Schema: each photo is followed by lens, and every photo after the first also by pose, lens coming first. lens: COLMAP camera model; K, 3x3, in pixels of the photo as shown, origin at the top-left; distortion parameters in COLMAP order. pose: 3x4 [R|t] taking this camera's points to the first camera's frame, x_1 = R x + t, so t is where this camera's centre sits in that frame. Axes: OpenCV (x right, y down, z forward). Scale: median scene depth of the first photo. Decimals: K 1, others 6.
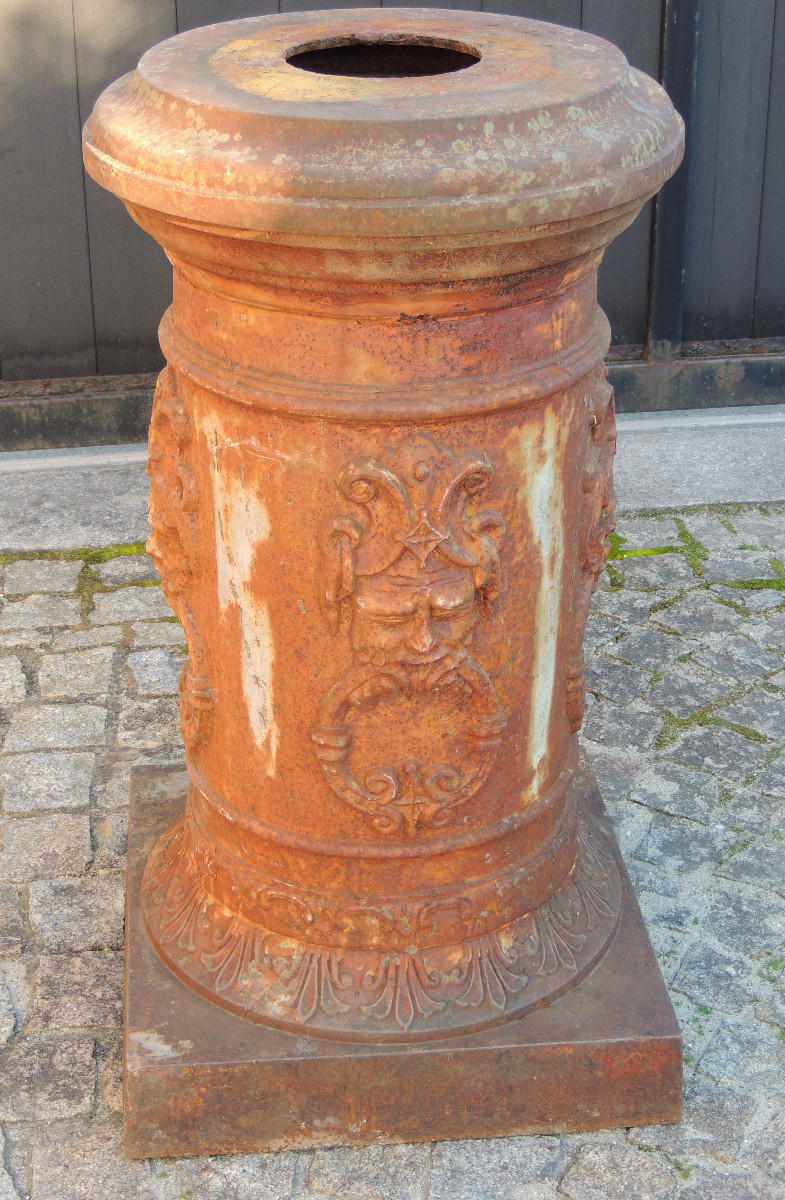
lens RADIAL K [[2028.0, 0, 393.0], [0, 2028.0, 610.7], [0, 0, 1]] dist [-0.097880, 0.000000]
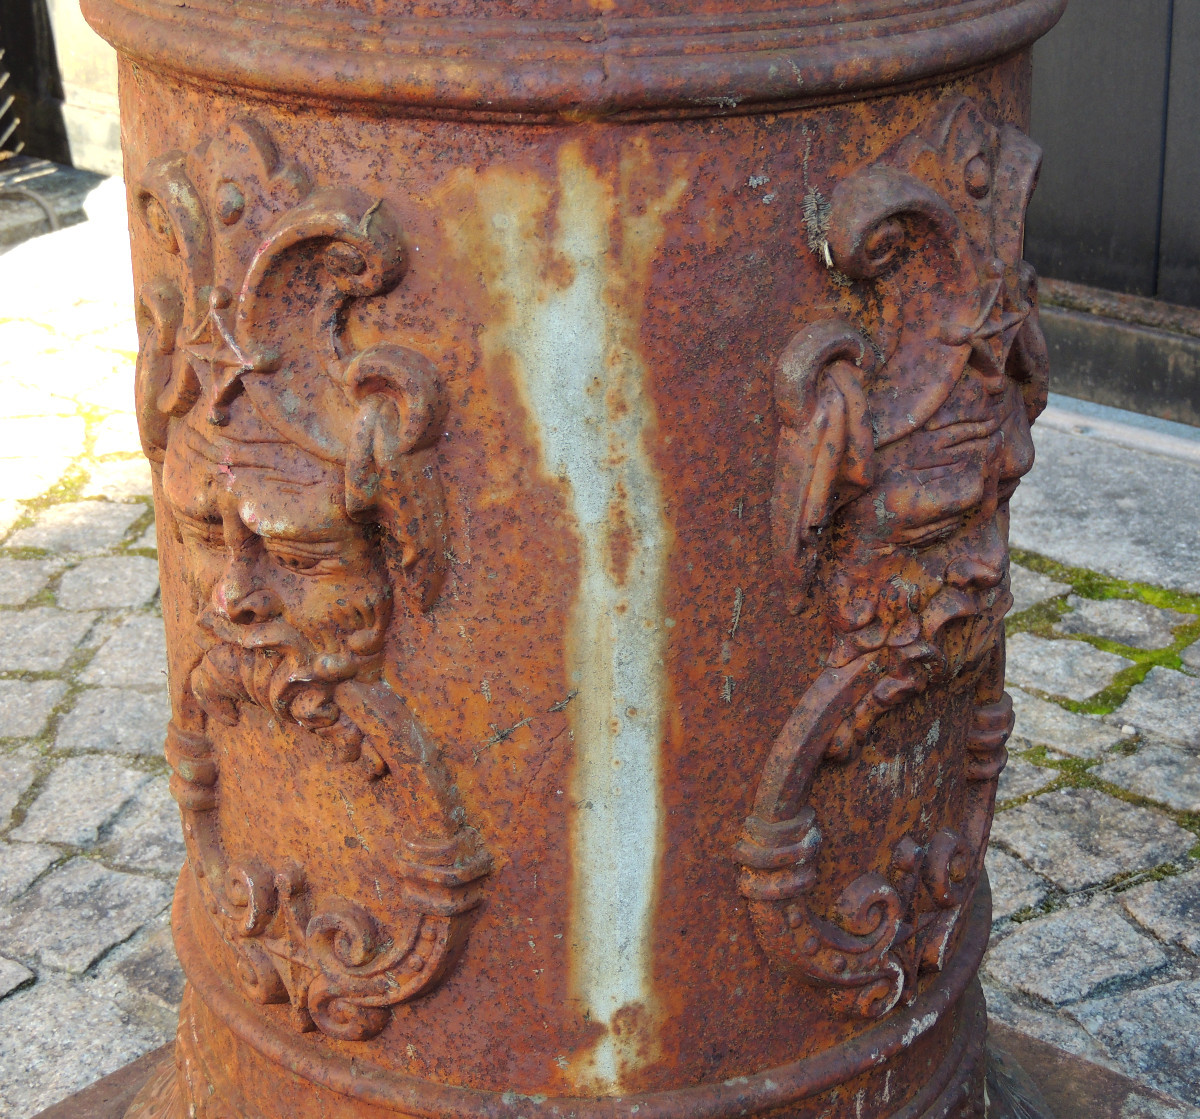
lens RADIAL K [[2569.4, 0, 681.6], [0, 2569.4, 580.3], [0, 0, 1]] dist [-0.128662, 0.000000]
pose [[0.695544, 0.292221, -0.656373, 0.419820], [-0.339461, 0.938815, 0.058246, -0.050361], [0.633233, 0.182300, 0.752185, 0.577266]]
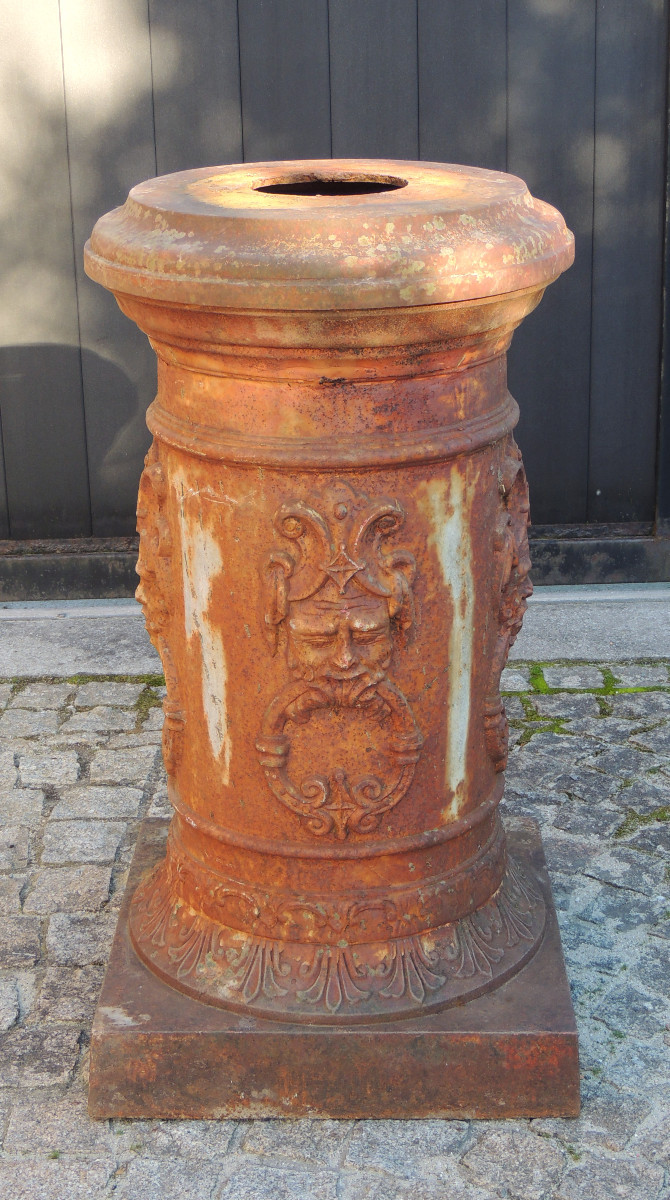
lens RADIAL K [[1875.6, 0, 349.4], [0, 1875.6, 608.0], [0, 0, 1]] dist [-0.058042, 0.000000]
pose [[0.993879, 0.023811, -0.107882, 0.124476], [-0.039161, 0.989023, -0.142477, 0.130175], [0.103305, 0.145830, 0.983901, -0.082009]]
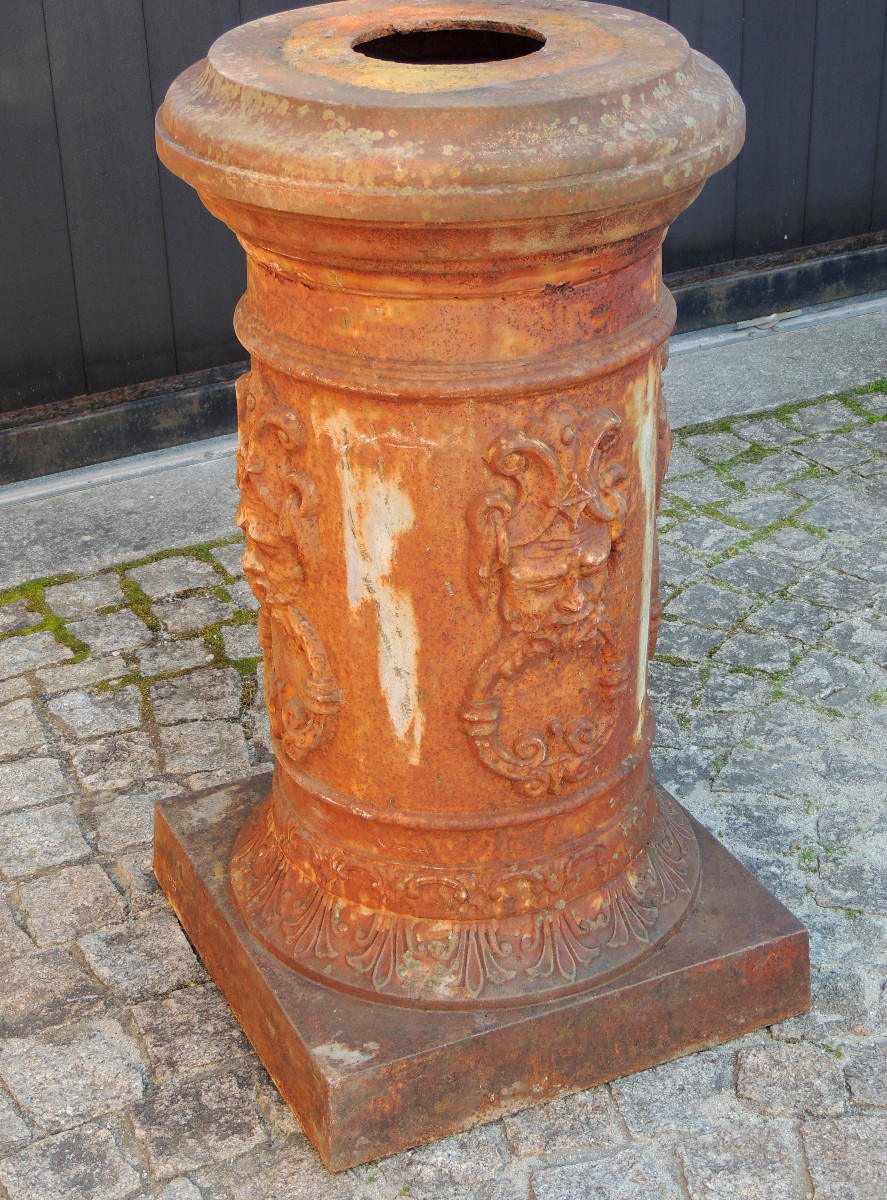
lens RADIAL K [[1980.5, 0, 458.1], [0, 1980.5, 622.6], [0, 0, 1]] dist [-0.089163, 0.000000]
pose [[0.943512, -0.177689, 0.279665, -0.297494], [0.176983, 0.983816, 0.027989, -0.011473], [-0.280113, 0.023088, 0.959689, 0.043840]]
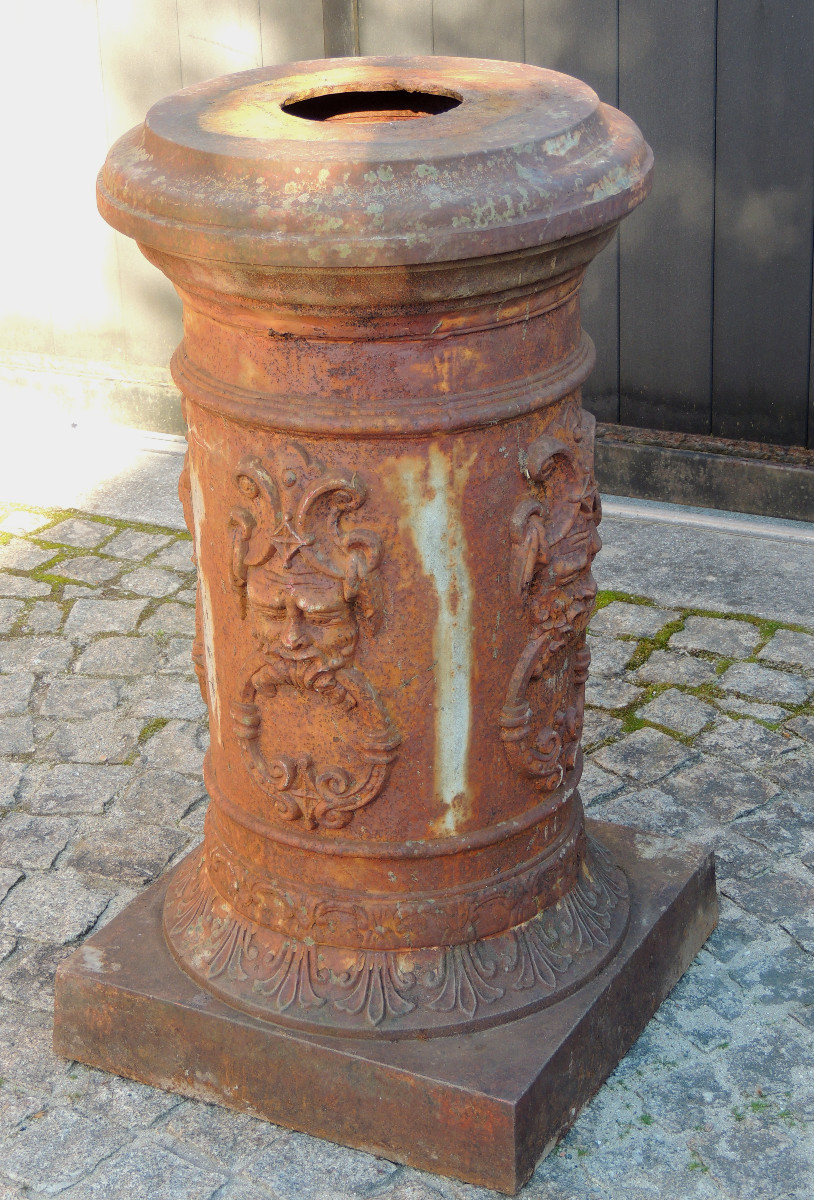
lens RADIAL K [[2308.4, 0, 440.2], [0, 2308.4, 621.8], [0, 0, 1]] dist [-0.057094, 0.000000]
pose [[0.841936, 0.208517, -0.497658, 0.630261], [-0.234982, 0.971951, 0.009703, -0.021631], [0.485723, 0.108771, 0.867319, -0.024359]]
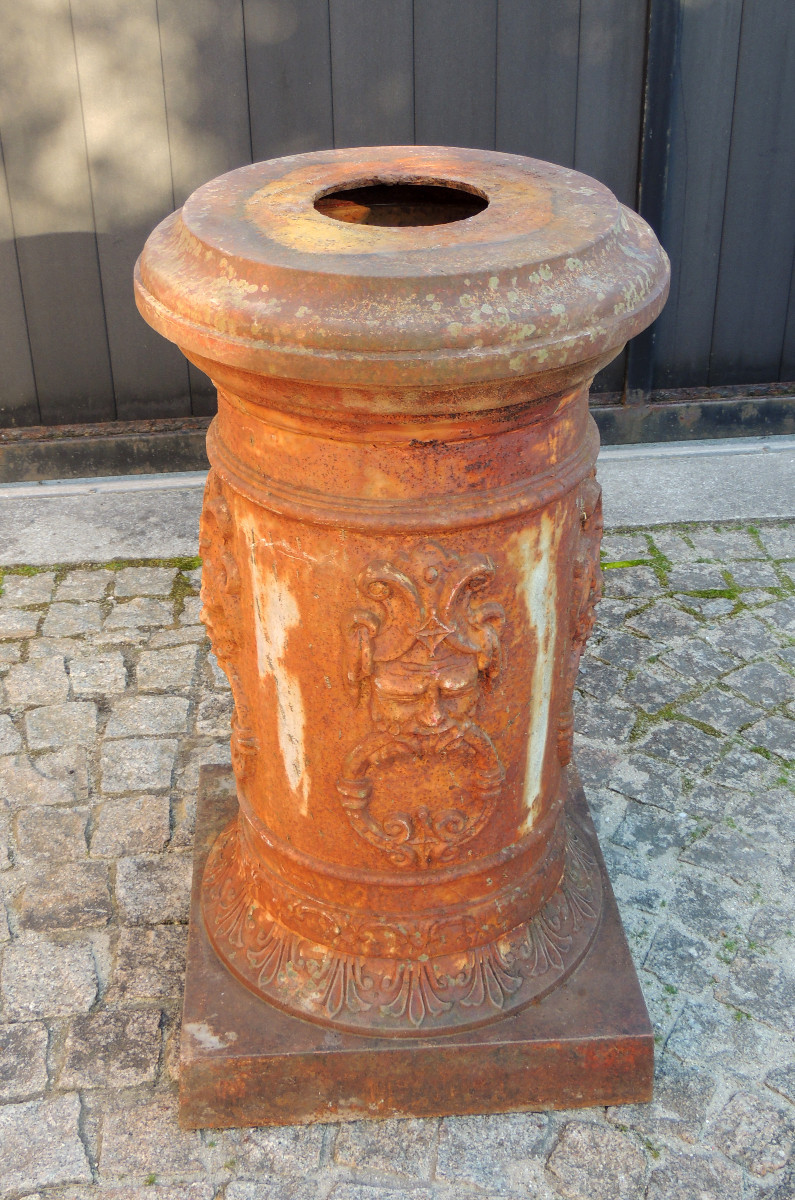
lens RADIAL K [[1417.5, 0, 383.3], [0, 1417.5, 567.1], [0, 0, 1]] dist [-0.034407, 0.000000]
pose [[0.999277, 0.007773, -0.037224, 0.014865], [-0.006651, 0.999523, 0.030172, -0.085071], [0.037441, -0.029902, 0.998851, 0.184121]]
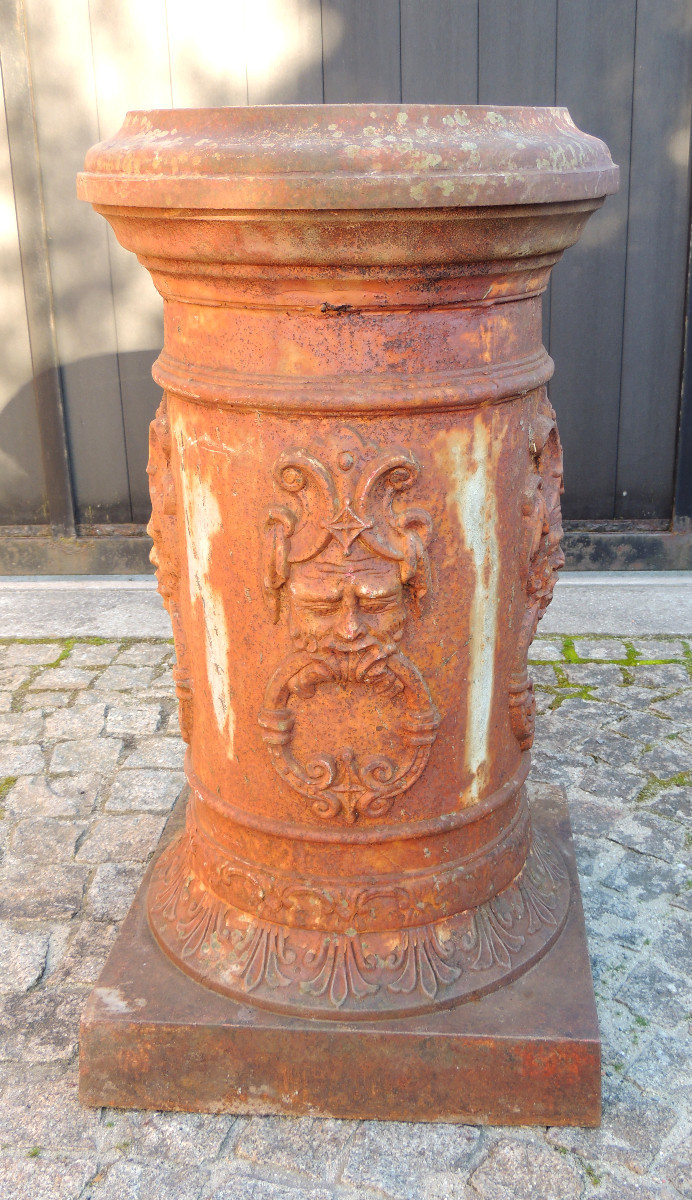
lens RADIAL K [[1214.3, 0, 403.9], [0, 1214.3, 605.3], [0, 0, 1]] dist [-0.032457, 0.000000]
pose [[0.988190, 0.048309, -0.145420, 0.123838], [-0.067857, 0.988841, -0.132623, 0.078338], [0.137390, 0.140924, 0.980441, 0.342539]]
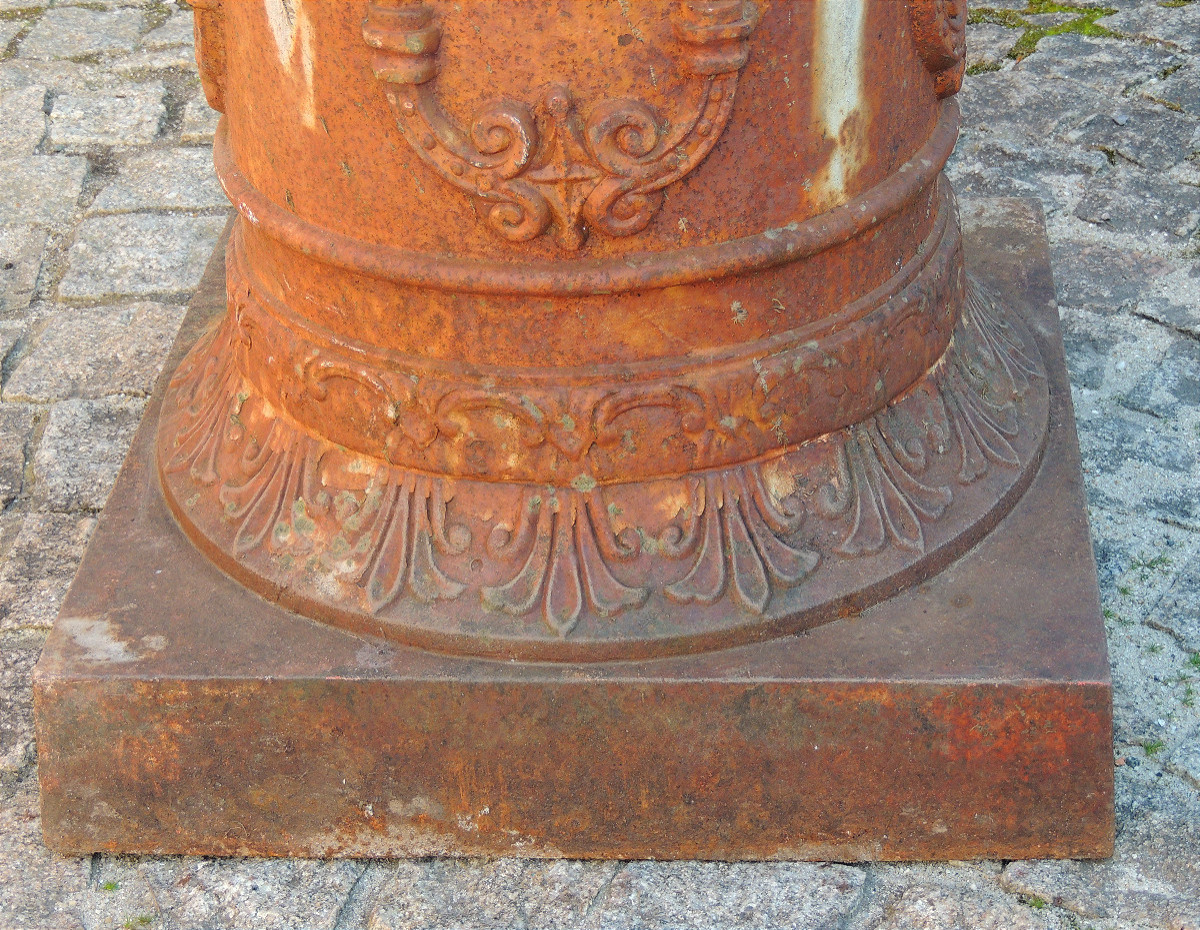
lens RADIAL K [[2666.7, 0, 653.5], [0, 2666.7, 429.5], [0, 0, 1]] dist [-0.059635, 0.000000]
pose [[0.986477, 0.040258, -0.158881, 0.134775], [-0.032130, 0.998056, 0.053397, 0.117230], [0.160722, -0.047570, 0.985853, 0.333575]]
